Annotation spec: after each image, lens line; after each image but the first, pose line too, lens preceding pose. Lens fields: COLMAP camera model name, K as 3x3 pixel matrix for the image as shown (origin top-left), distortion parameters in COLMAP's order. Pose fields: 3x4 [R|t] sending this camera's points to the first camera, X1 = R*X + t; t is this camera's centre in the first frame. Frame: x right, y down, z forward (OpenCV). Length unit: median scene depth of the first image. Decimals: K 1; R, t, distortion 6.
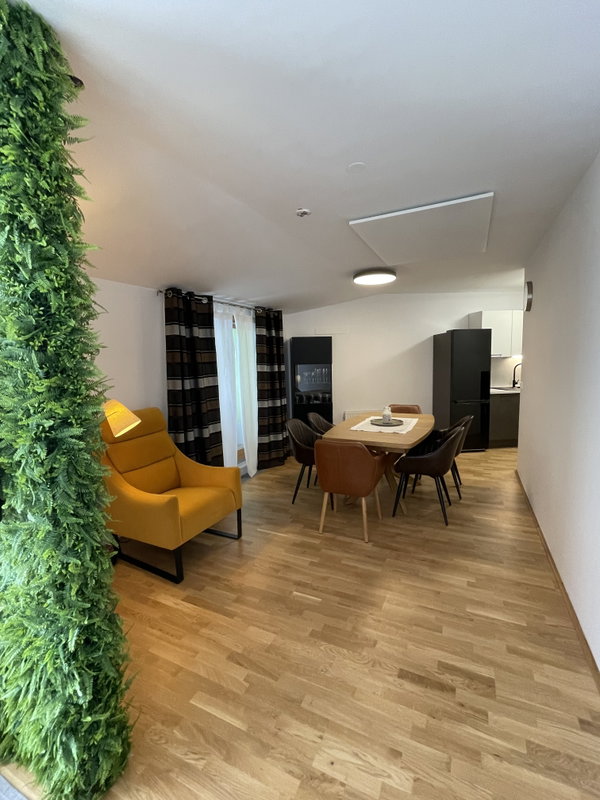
lens RADIAL K [[348.4, 0, 291.4], [0, 348.4, 404.4], [0, 0, 1]] dist [0.000994, 0.000369]
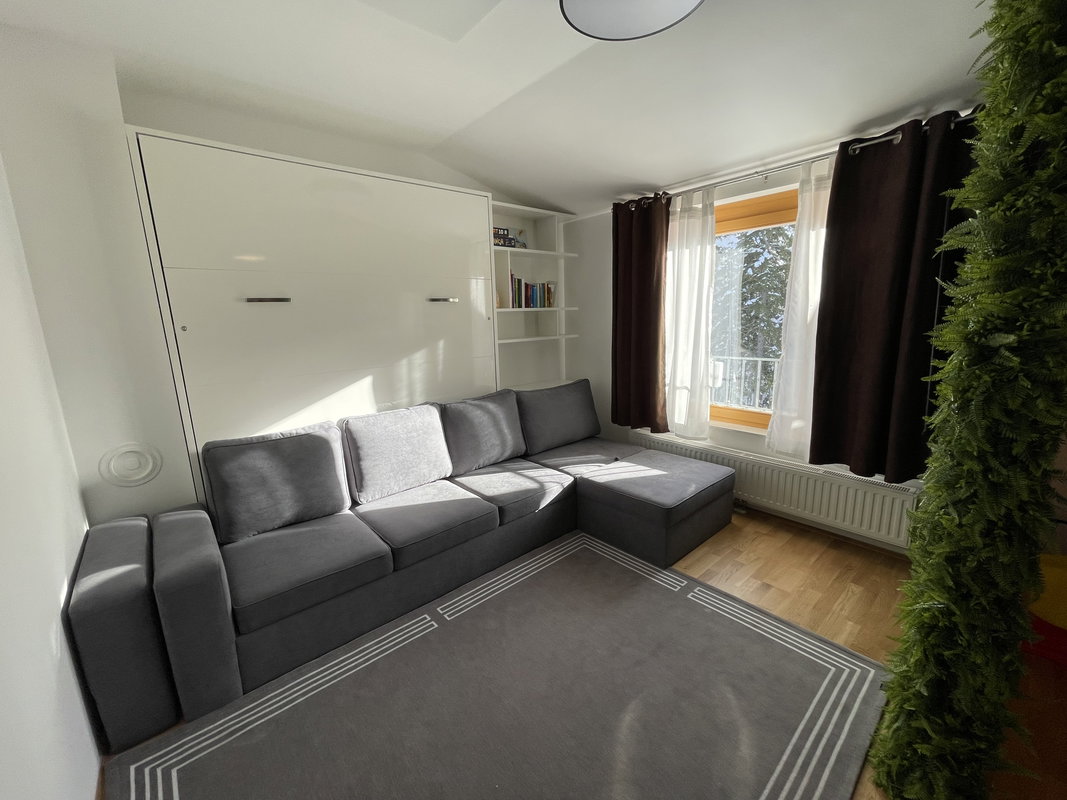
lens RADIAL K [[428.7, 0, 533.5], [0, 428.7, 400.0], [0, 0, 1]] dist [-0.003875, -0.000222]
pose [[-0.365109, 0.233578, -0.901186, 0.267588], [-0.073473, 0.957764, 0.278010, 0.015954], [0.928061, 0.167717, -0.332527, 0.252878]]
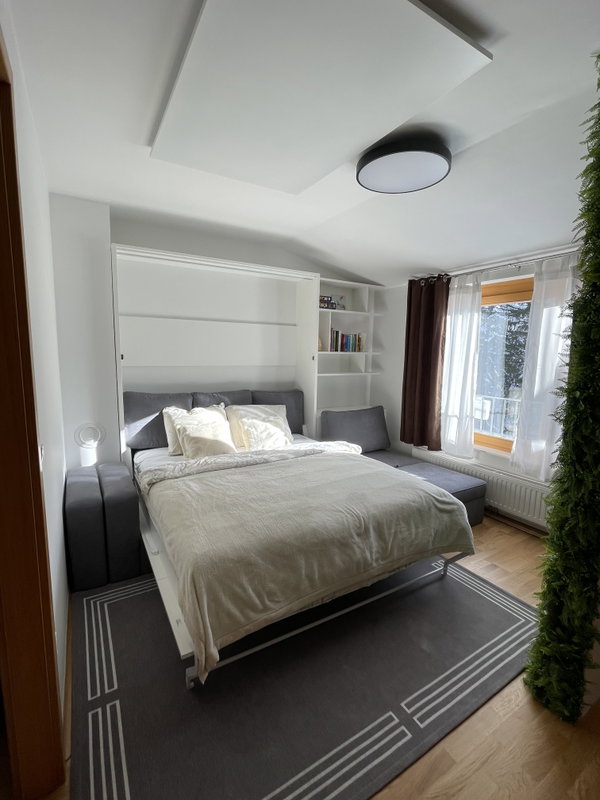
lens RADIAL K [[359.3, 0, 300.0], [0, 359.3, 400.0], [0, 0, 1]] dist [-0.001246, -0.000090]
pose [[-0.522784, 0.148422, -0.839445, 0.494935], [-0.104263, 0.966201, 0.235765, -0.050383], [0.846065, 0.210777, -0.489640, 0.449165]]
